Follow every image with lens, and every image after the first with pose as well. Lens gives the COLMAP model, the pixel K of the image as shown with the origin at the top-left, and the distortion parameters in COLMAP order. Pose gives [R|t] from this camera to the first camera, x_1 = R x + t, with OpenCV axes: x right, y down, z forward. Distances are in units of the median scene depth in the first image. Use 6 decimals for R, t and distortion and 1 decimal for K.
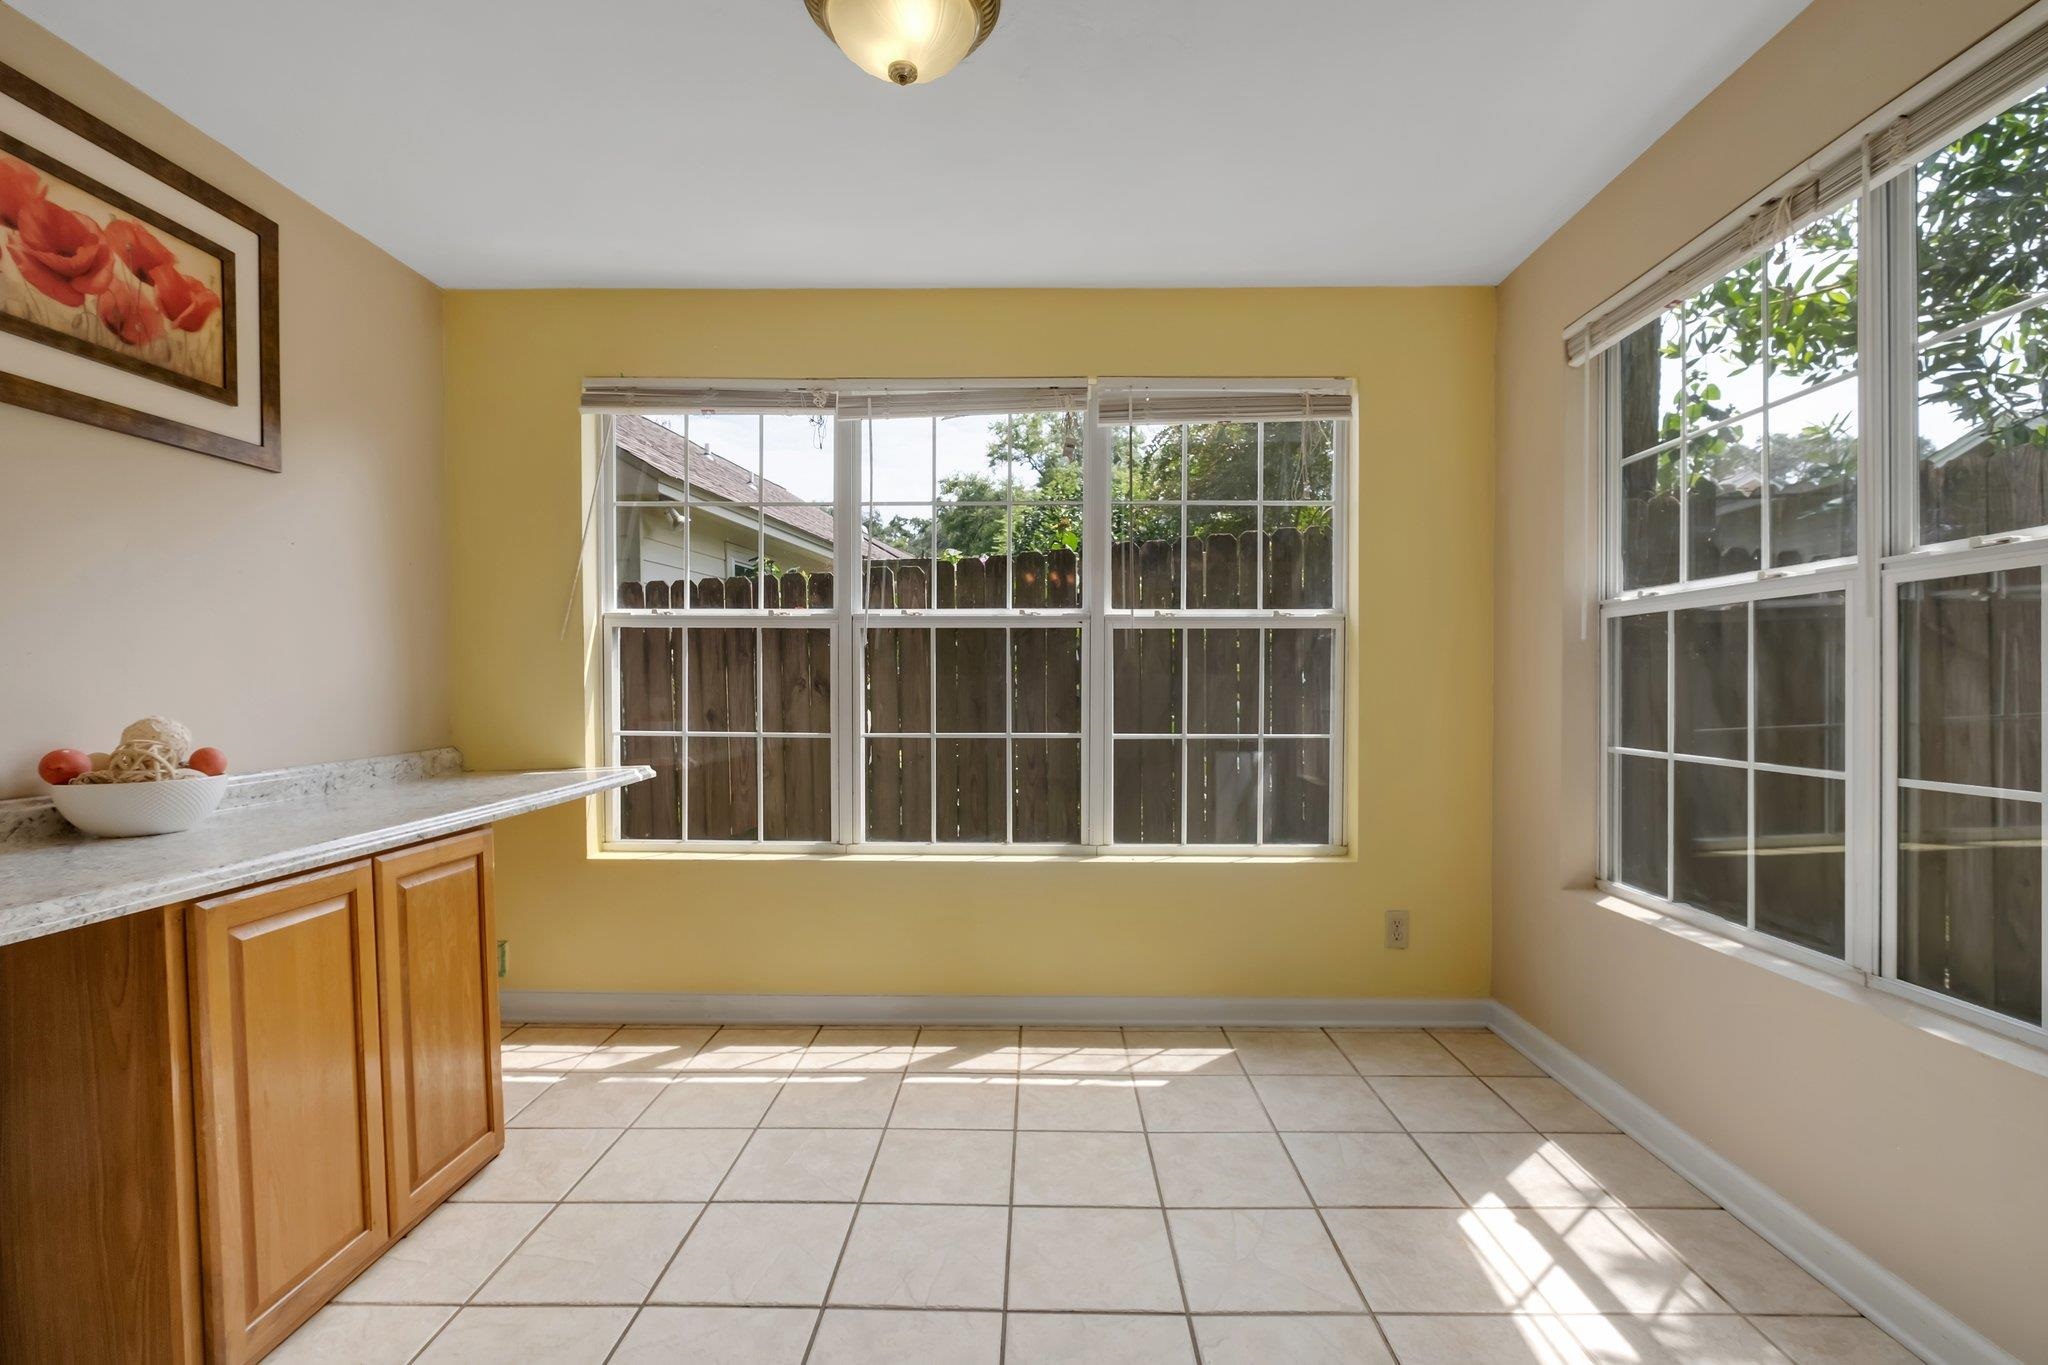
lens RADIAL K [[904.5, 0, 1026.8], [0, 904.5, 697.2], [0, 0, 1]] dist [-0.002366, 0.000039]
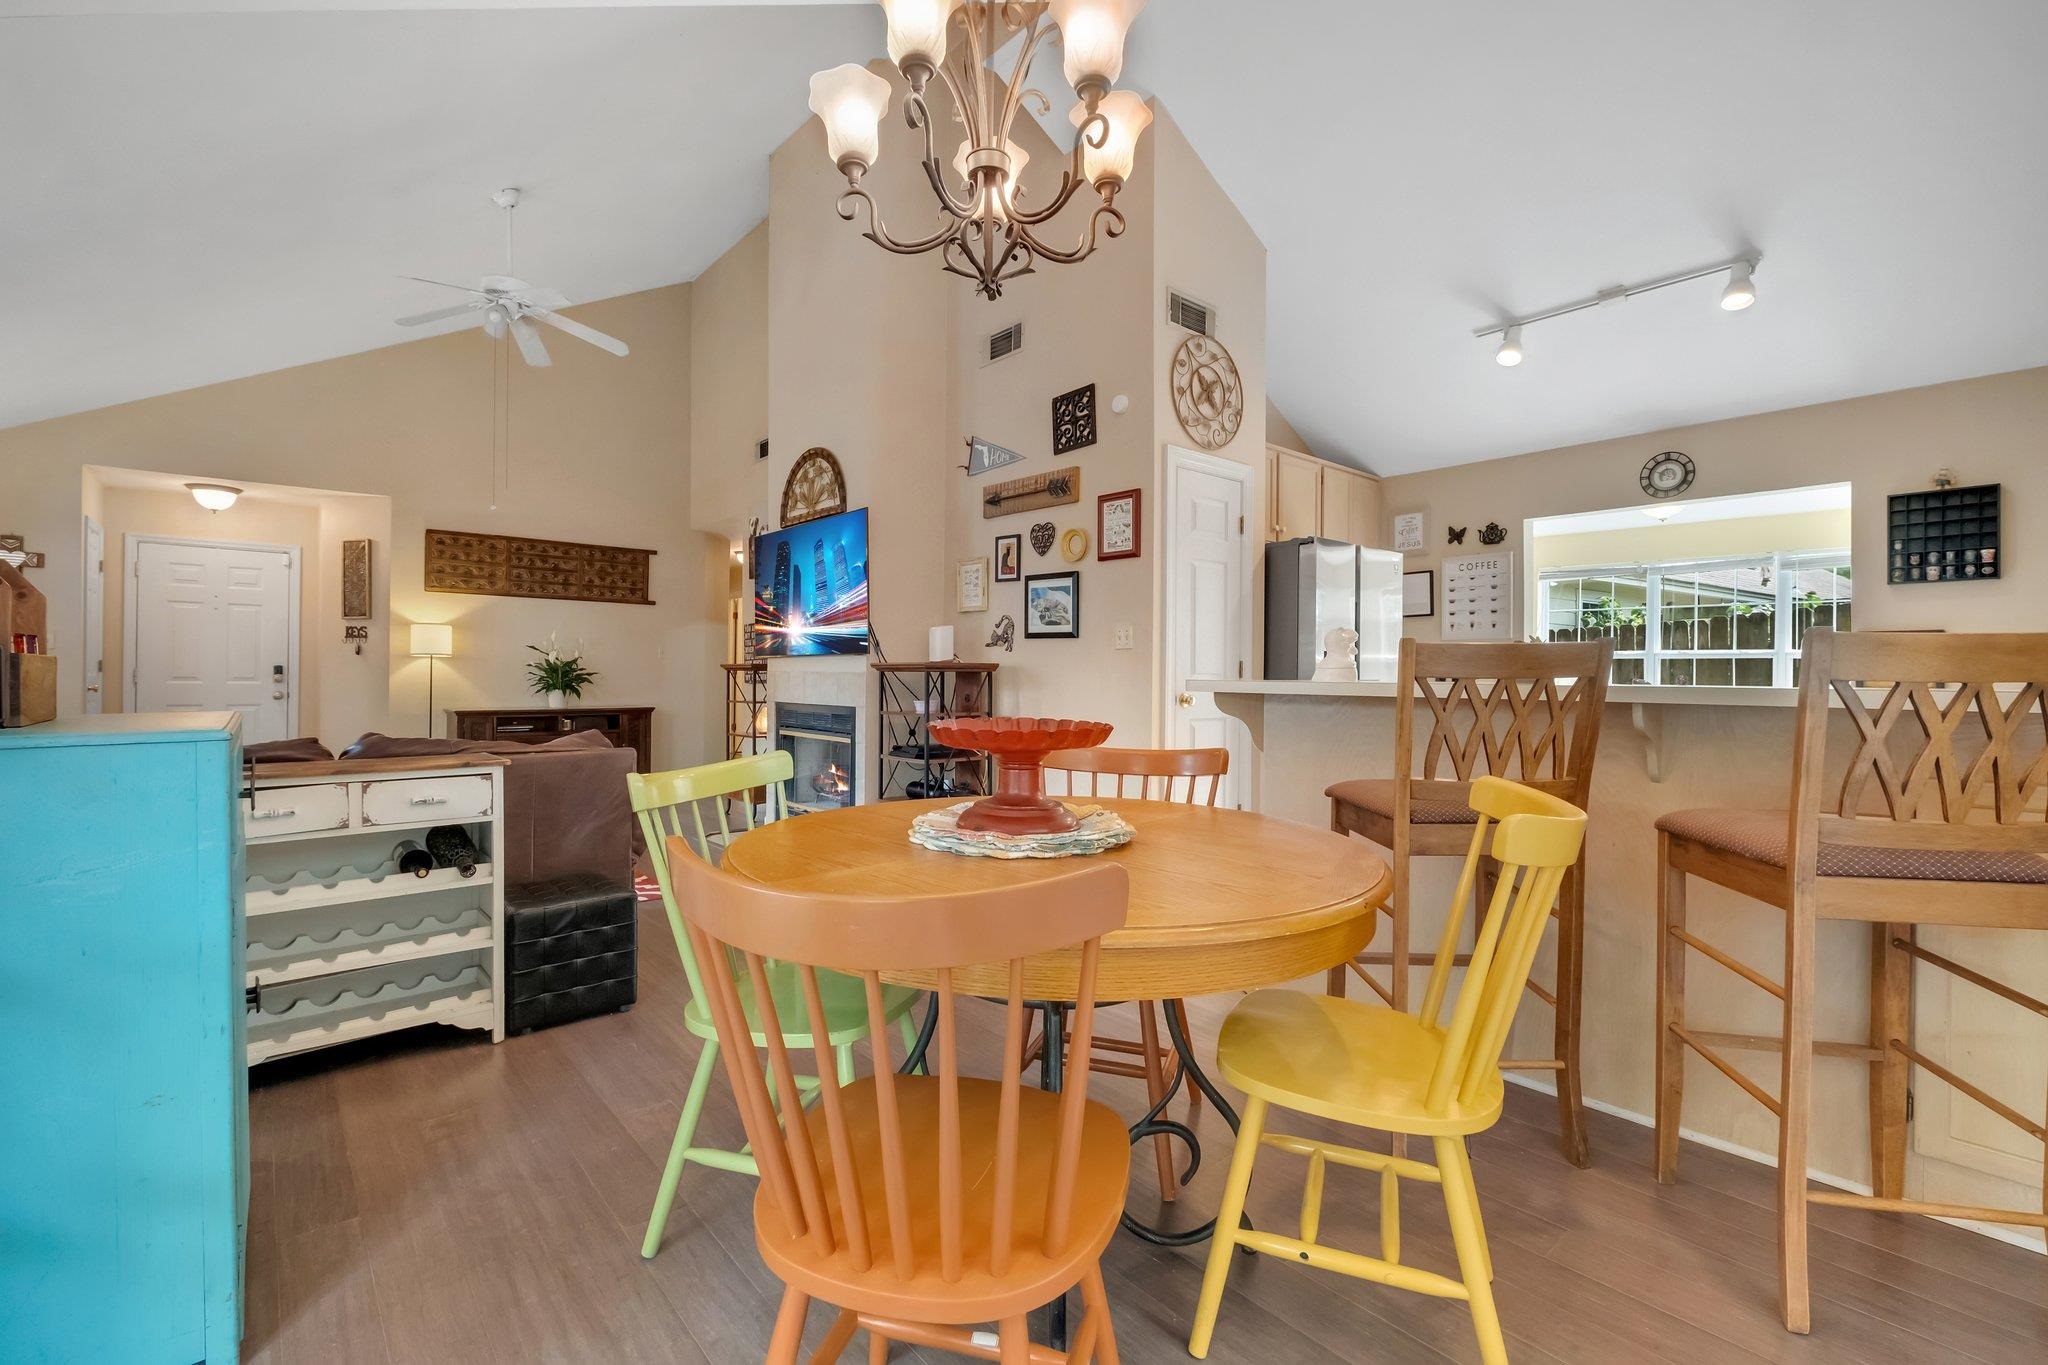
lens RADIAL K [[896.2, 0, 1015.5], [0, 896.2, 679.4], [0, 0, 1]] dist [-0.004285, -0.000584]
pose [[0.659184, 0.013781, -0.751856, 0.530525], [-0.025289, 0.999673, -0.003848, 0.035751], [0.751557, 0.021550, 0.659316, -2.059040]]
